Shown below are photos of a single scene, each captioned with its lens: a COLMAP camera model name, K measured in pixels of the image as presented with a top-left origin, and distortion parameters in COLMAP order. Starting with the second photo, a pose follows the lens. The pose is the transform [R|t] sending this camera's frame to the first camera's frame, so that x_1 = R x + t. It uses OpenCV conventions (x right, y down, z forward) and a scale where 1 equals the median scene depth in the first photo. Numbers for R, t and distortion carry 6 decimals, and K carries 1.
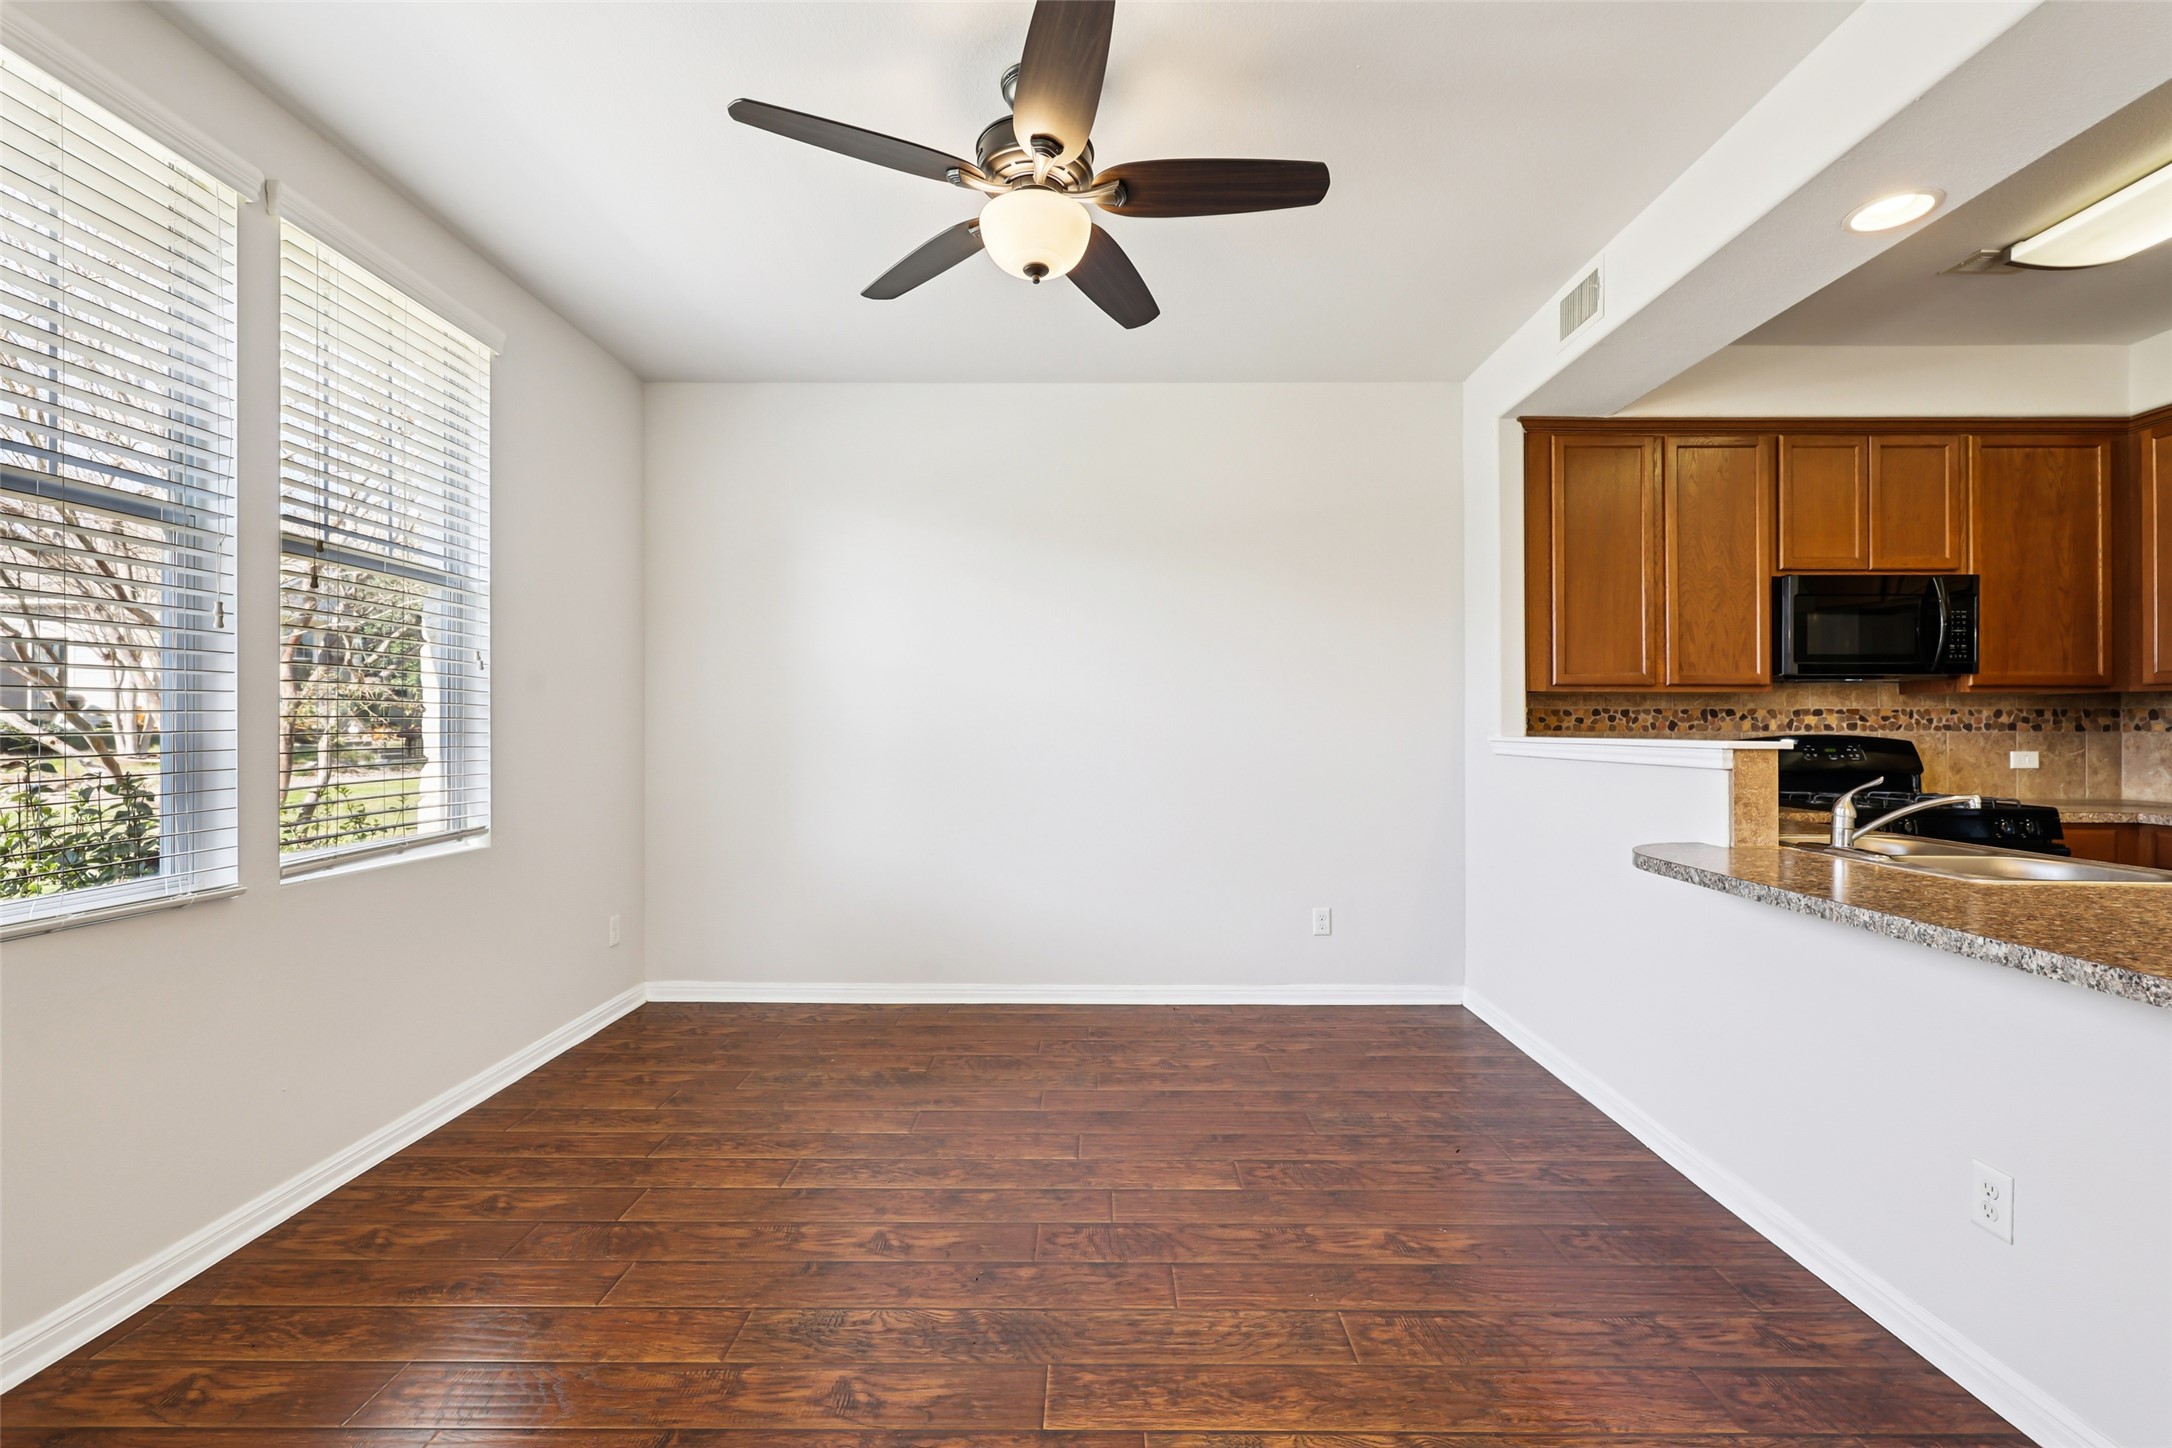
lens RADIAL K [[910.1, 0, 1092.2], [0, 910.1, 729.4], [0, 0, 1]] dist [0.001126, 0.000061]
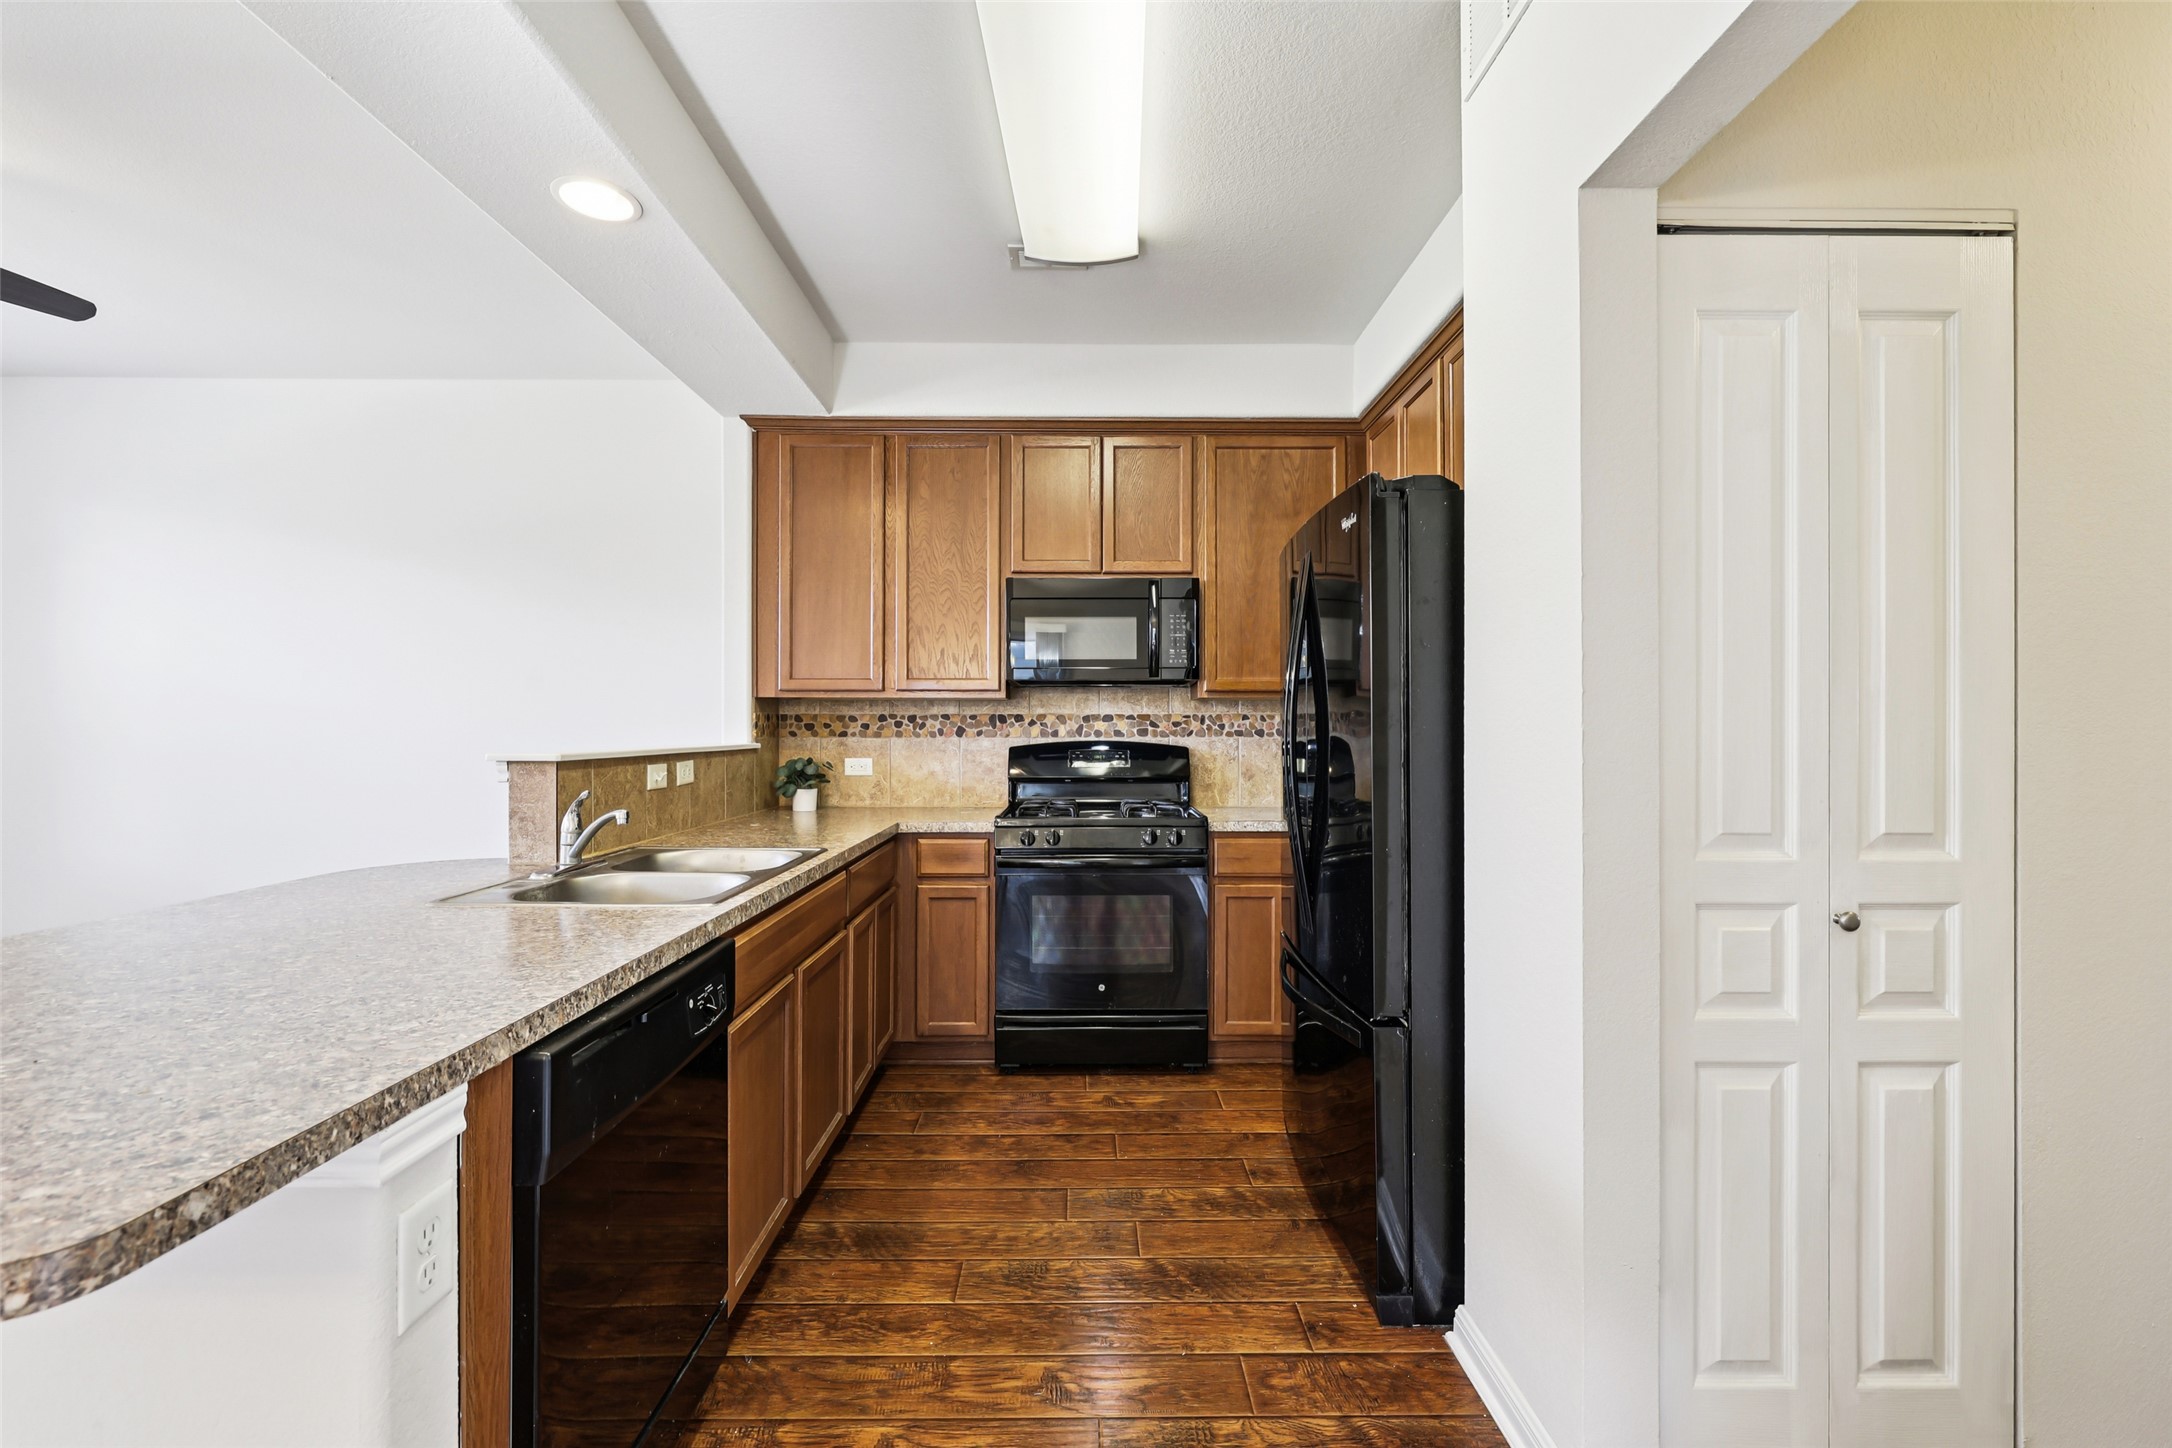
lens RADIAL K [[910.1, 0, 1085.0], [0, 910.1, 721.4], [0, 0, 1]] dist [0.001126, 0.000061]
pose [[0.999966, -0.000521, 0.008199, 0.793026], [0.000589, 0.999966, -0.008280, -0.007201], [-0.008194, 0.008285, 0.999932, 0.022771]]
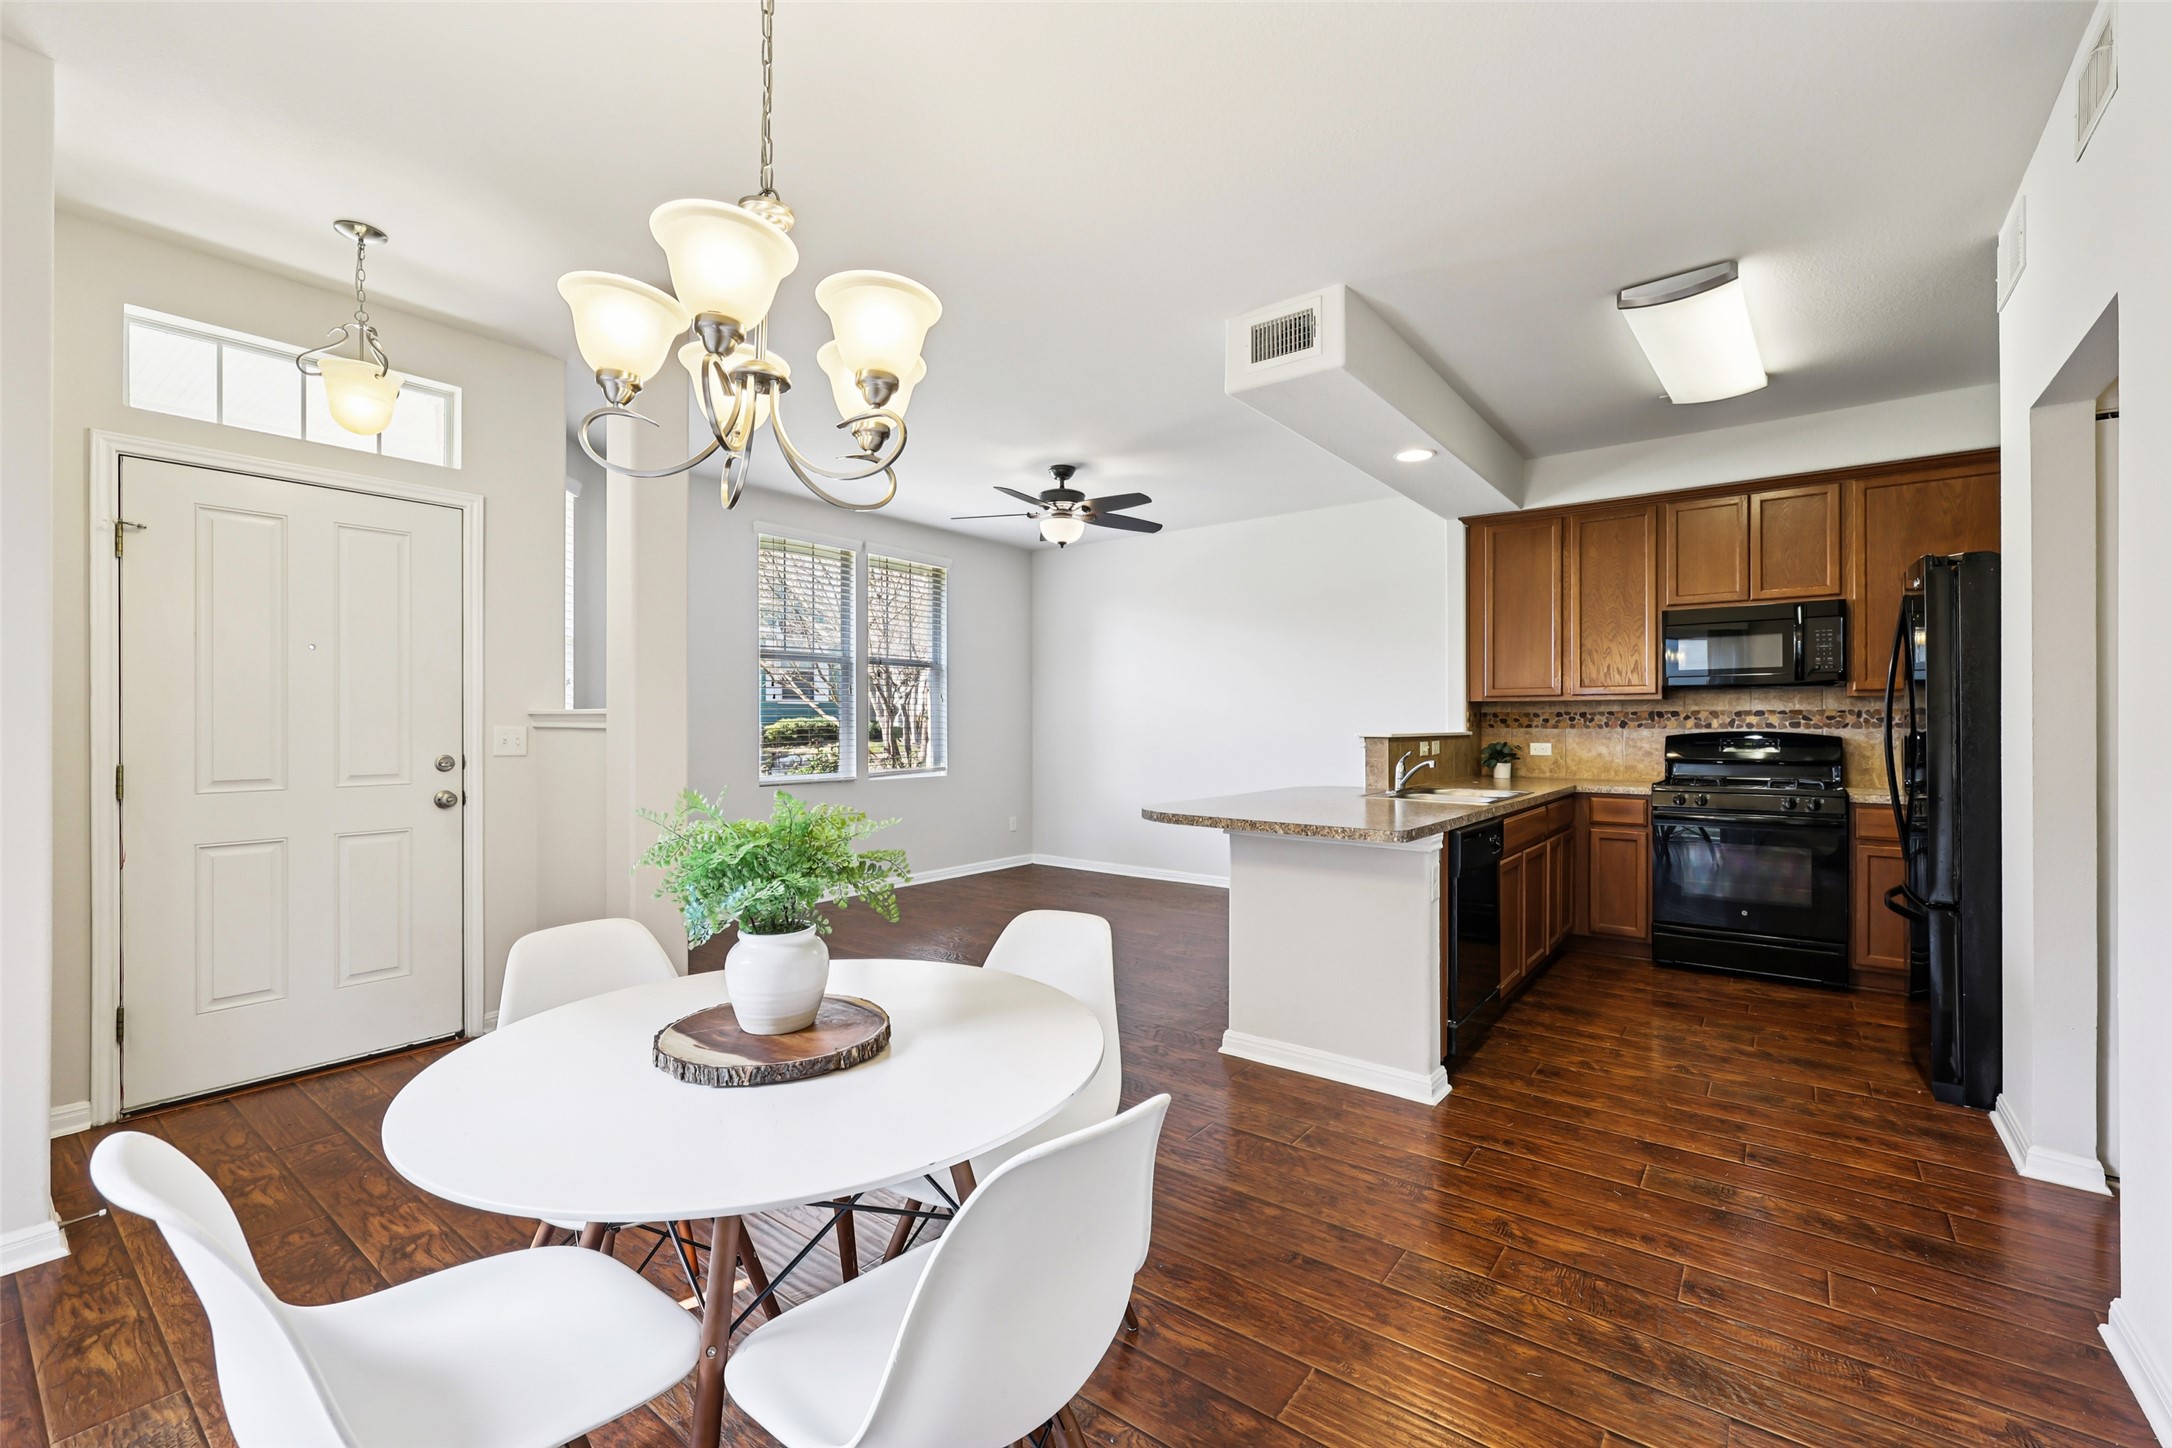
lens RADIAL K [[910.1, 0, 1091.4], [0, 910.1, 720.6], [0, 0, 1]] dist [0.001126, 0.000061]
pose [[0.792954, -0.003715, -0.609270, 0.861496], [-0.000631, 0.999976, -0.006919, 0.000160], [0.609281, 0.005871, 0.792932, -0.529191]]
